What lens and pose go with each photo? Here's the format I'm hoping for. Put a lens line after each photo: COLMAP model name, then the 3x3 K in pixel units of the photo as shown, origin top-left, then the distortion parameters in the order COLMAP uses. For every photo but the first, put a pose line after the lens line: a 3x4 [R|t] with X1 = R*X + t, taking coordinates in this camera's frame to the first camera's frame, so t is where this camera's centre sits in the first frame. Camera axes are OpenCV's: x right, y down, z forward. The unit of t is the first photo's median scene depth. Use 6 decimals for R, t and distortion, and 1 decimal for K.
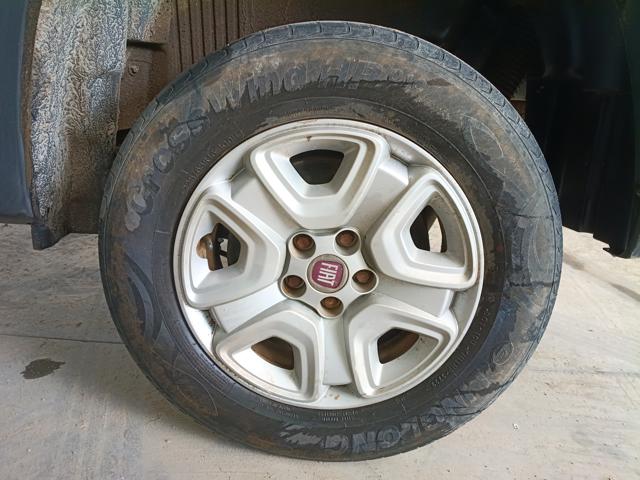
lens RADIAL K [[487.1, 0, 319.0], [0, 487.1, 240.0], [0, 0, 1]] dist [0.006357, 0.008210]
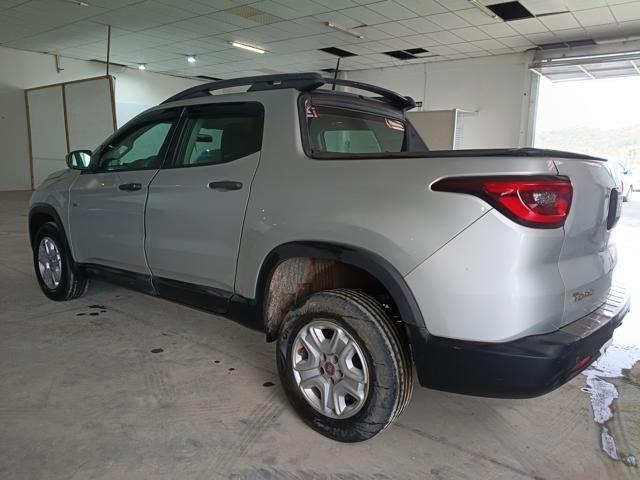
lens RADIAL K [[487.1, 0, 320.7], [0, 487.1, 240.6], [0, 0, 1]] dist [0.006357, 0.008210]
pose [[0.798503, 0.061491, -0.598842, 1.789567], [-0.175604, 0.975298, -0.134006, -0.300474], [0.575809, 0.212163, 0.789576, -1.665503]]
